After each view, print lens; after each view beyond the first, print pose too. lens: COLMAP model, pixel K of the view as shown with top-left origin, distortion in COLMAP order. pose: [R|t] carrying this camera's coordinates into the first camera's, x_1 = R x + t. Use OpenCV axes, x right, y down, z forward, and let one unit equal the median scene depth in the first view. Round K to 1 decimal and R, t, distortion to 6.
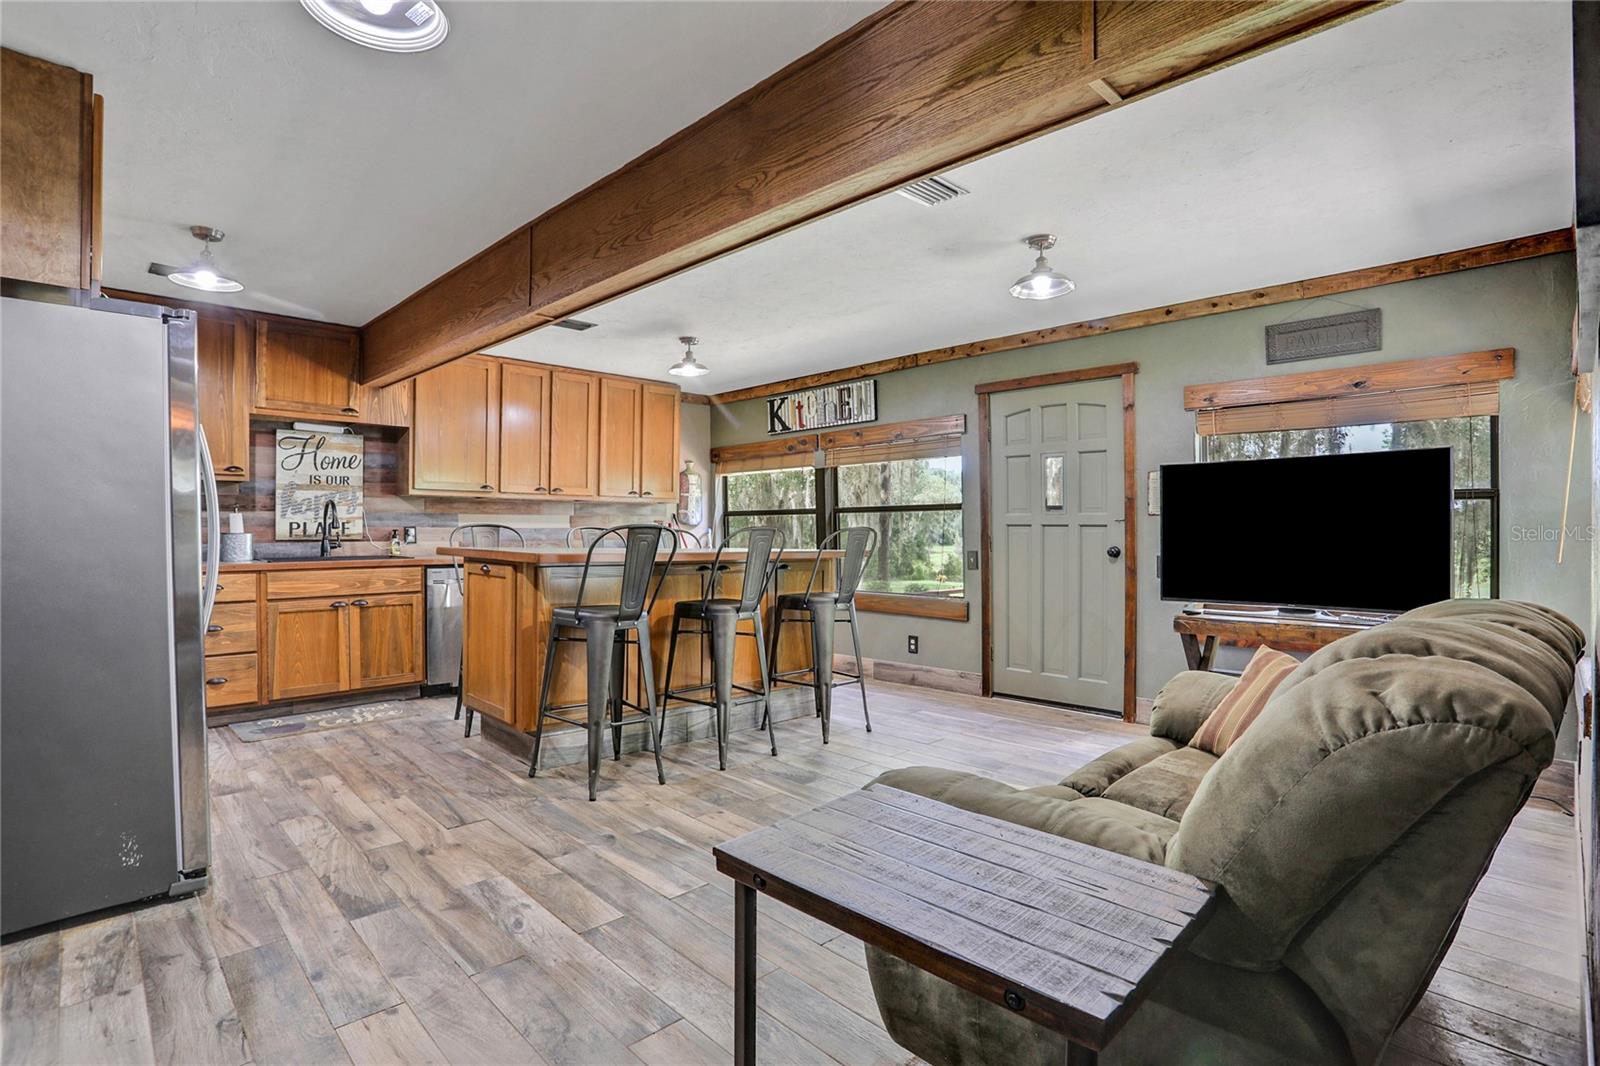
lens RADIAL K [[789.1, 0, 801.3], [0, 789.1, 528.6], [0, 0, 1]] dist [-0.068187, 0.024980]
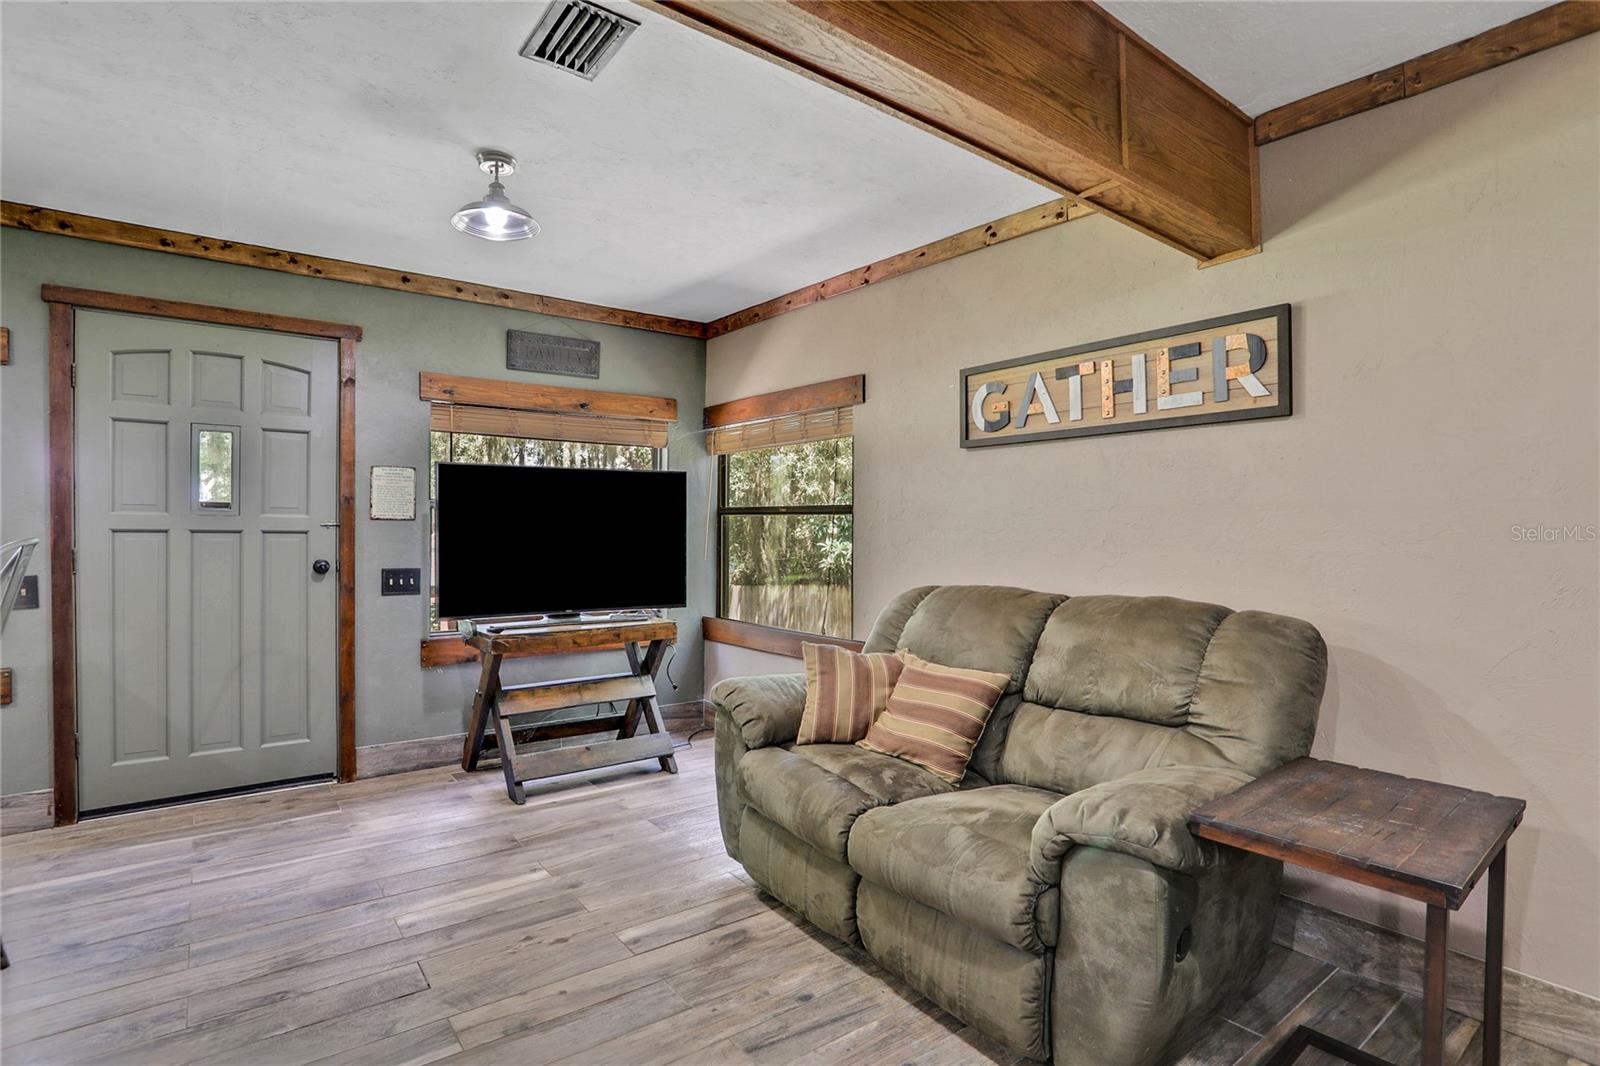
lens RADIAL K [[789.1, 0, 801.0], [0, 789.1, 531.1], [0, 0, 1]] dist [-0.068187, 0.024980]
pose [[0.112680, -0.004050, 0.993623, -0.303833], [-0.005877, 0.999971, 0.004743, -0.011522], [-0.993614, -0.006374, 0.112653, 0.461390]]
